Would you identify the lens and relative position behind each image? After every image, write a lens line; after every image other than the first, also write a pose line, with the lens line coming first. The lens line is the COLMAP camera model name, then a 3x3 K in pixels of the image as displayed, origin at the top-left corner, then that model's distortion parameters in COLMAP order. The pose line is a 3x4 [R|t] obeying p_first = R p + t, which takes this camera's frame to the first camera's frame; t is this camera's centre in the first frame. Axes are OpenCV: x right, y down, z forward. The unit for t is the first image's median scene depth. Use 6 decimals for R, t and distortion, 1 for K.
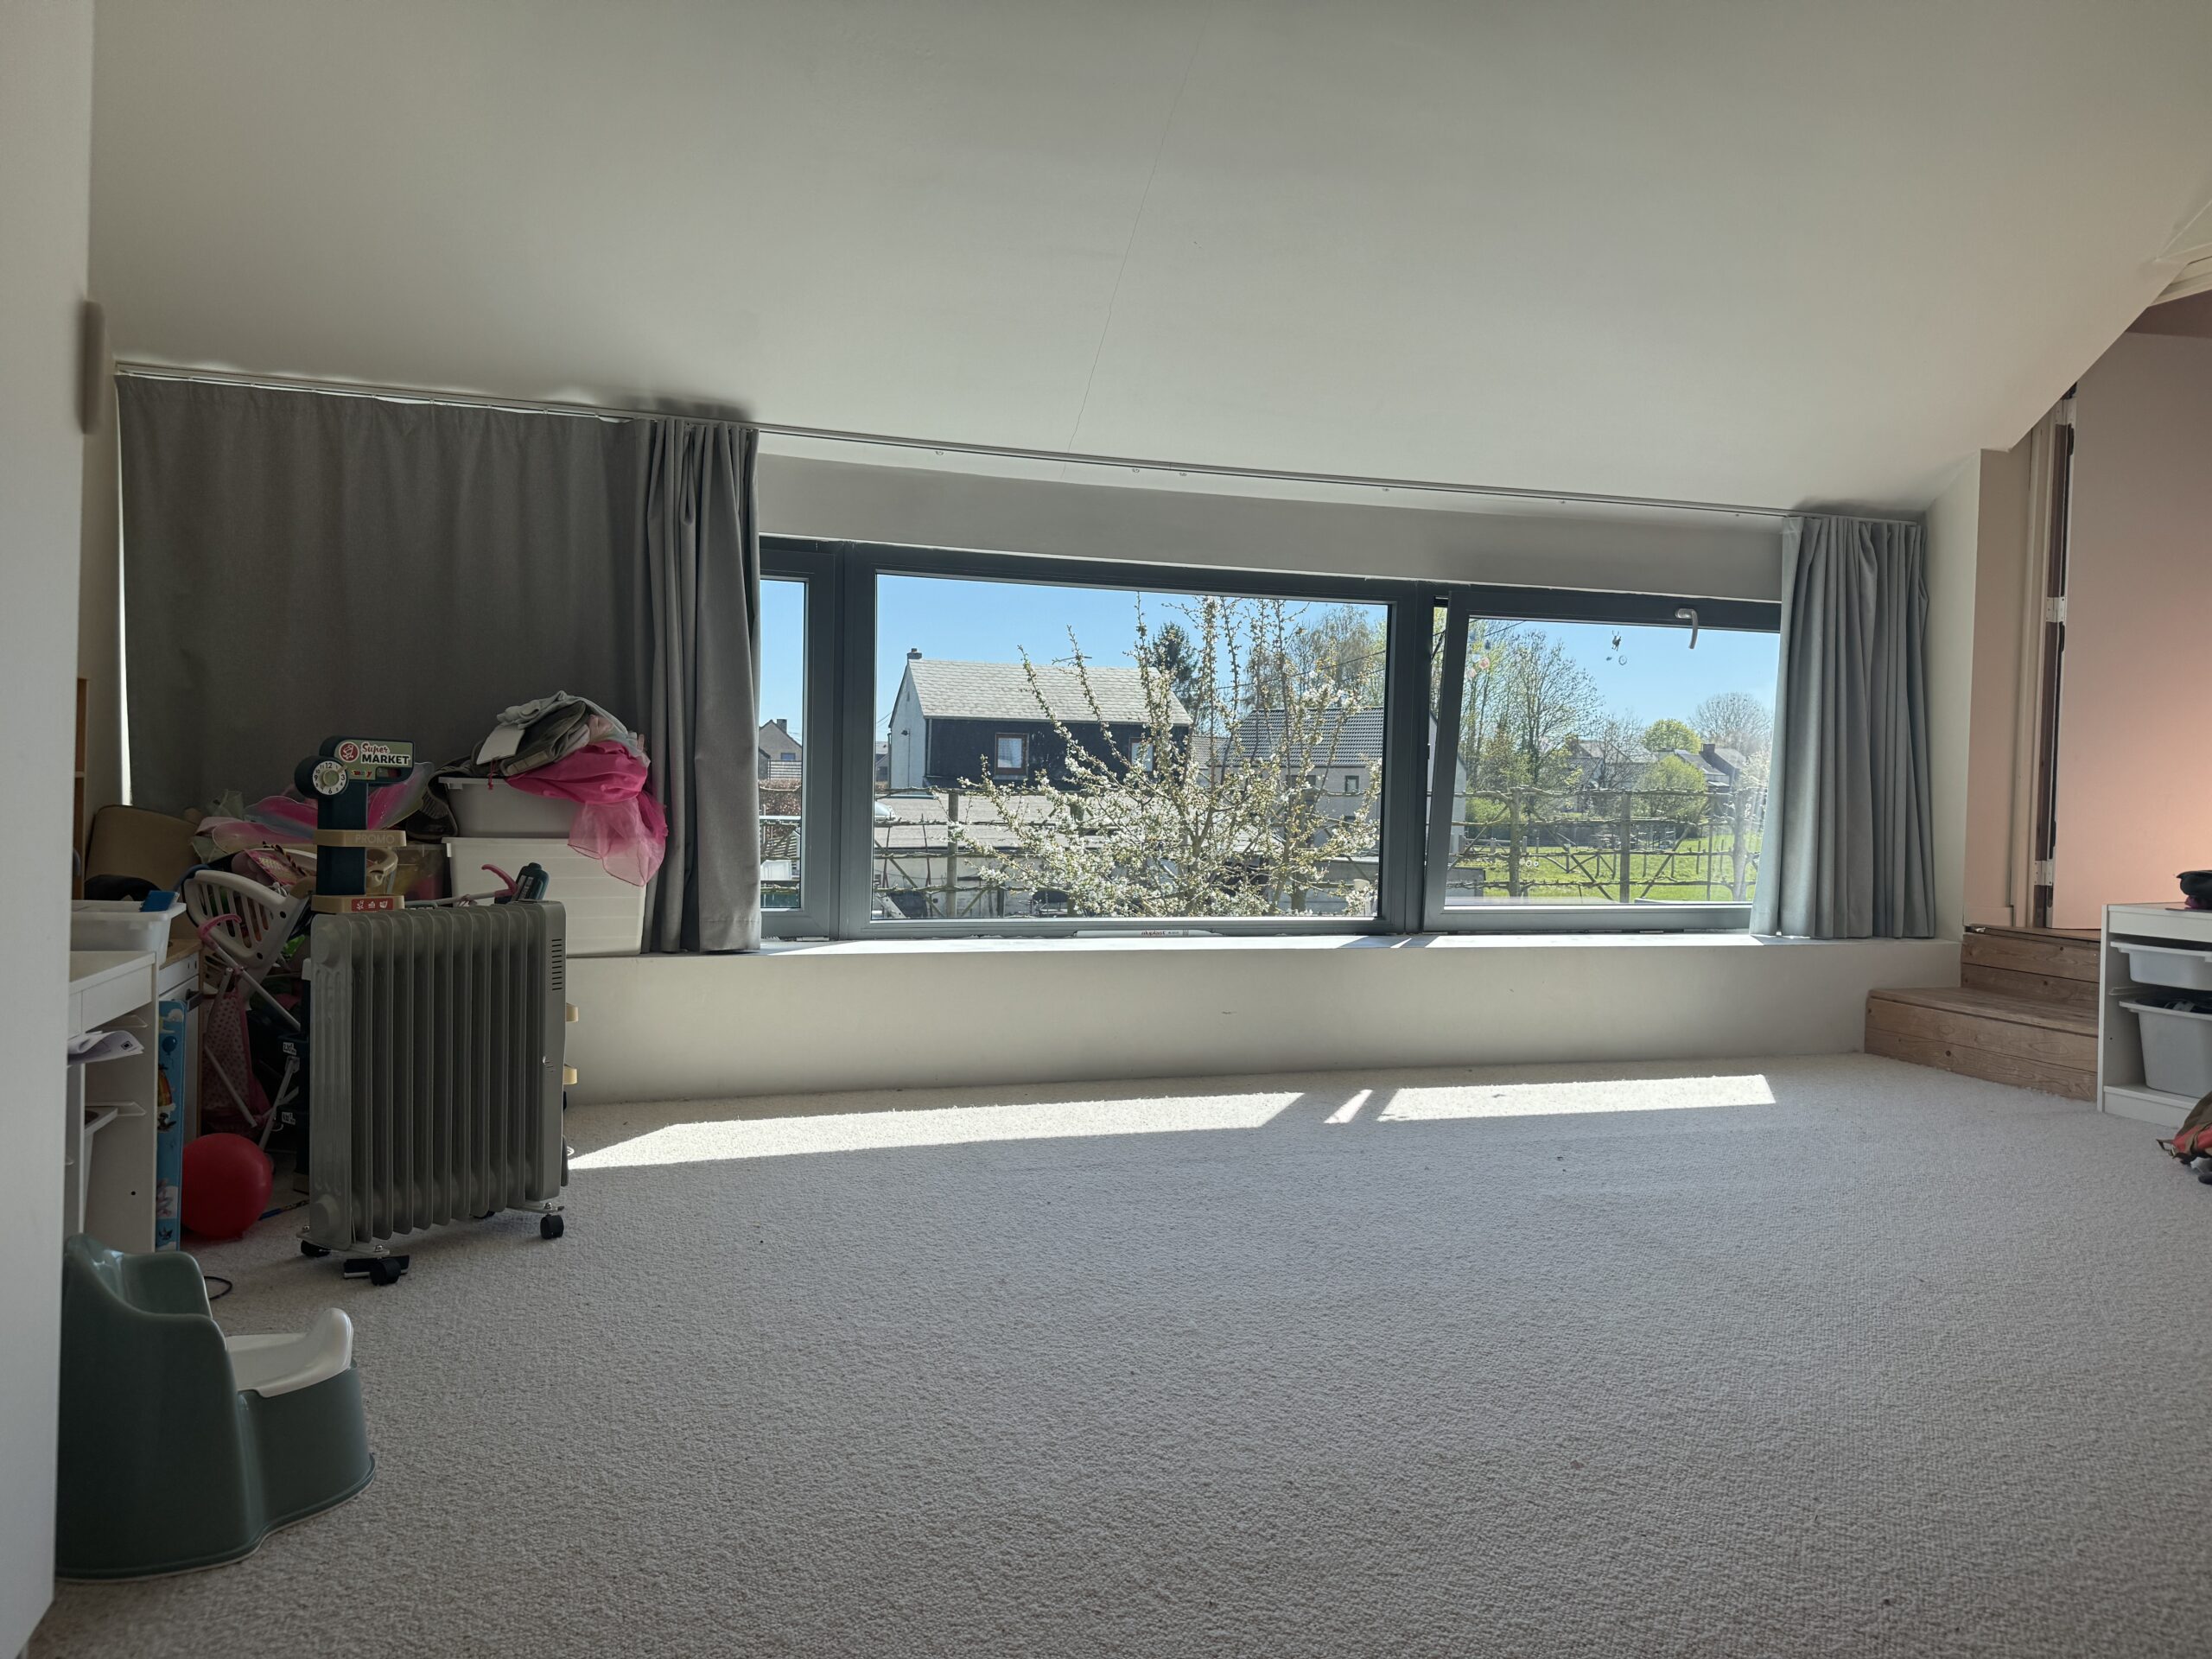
lens RADIAL K [[1546.4, 0, 1107.5], [0, 1546.4, 846.4], [0, 0, 1]] dist [0.097250, -0.142279]
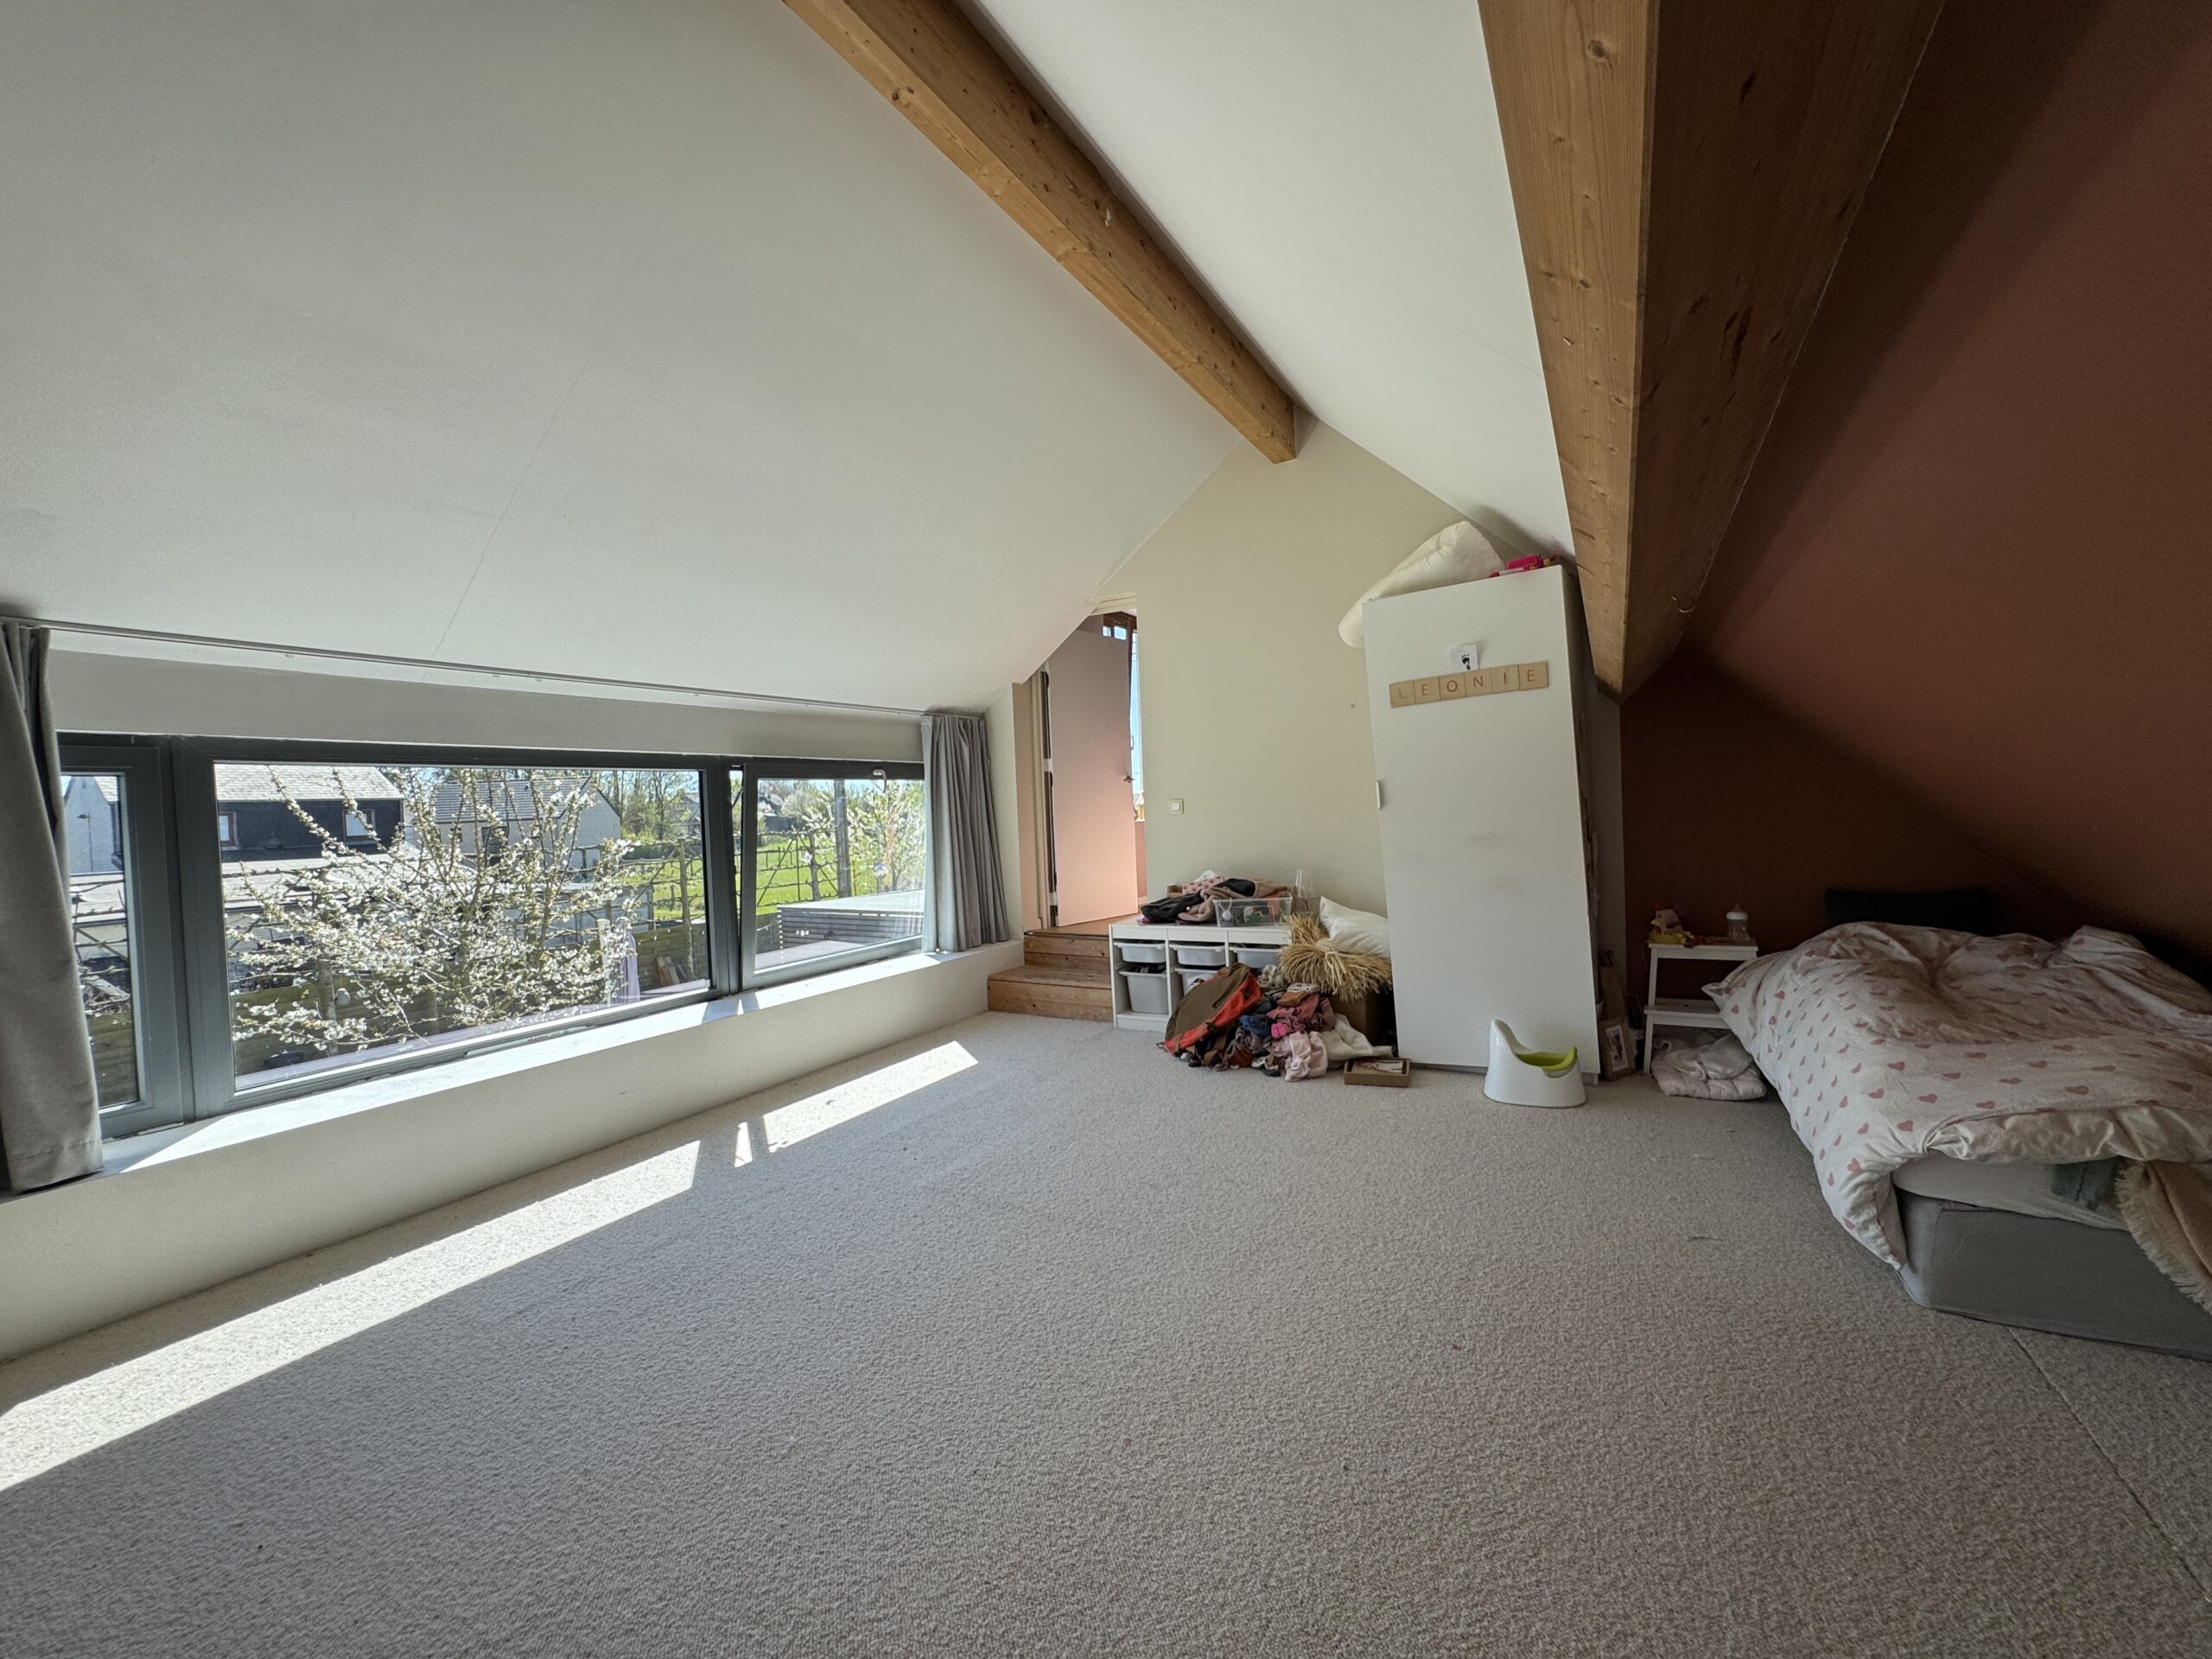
lens RADIAL K [[890.6, 0, 1106.0], [0, 890.6, 829.5], [0, 0, 1]] dist [0.001599, -0.000128]
pose [[0.740121, -0.065957, 0.669231, -0.096575], [0.080125, 0.996738, 0.009623, -0.078298], [-0.667683, 0.046500, 0.742992, 0.132263]]
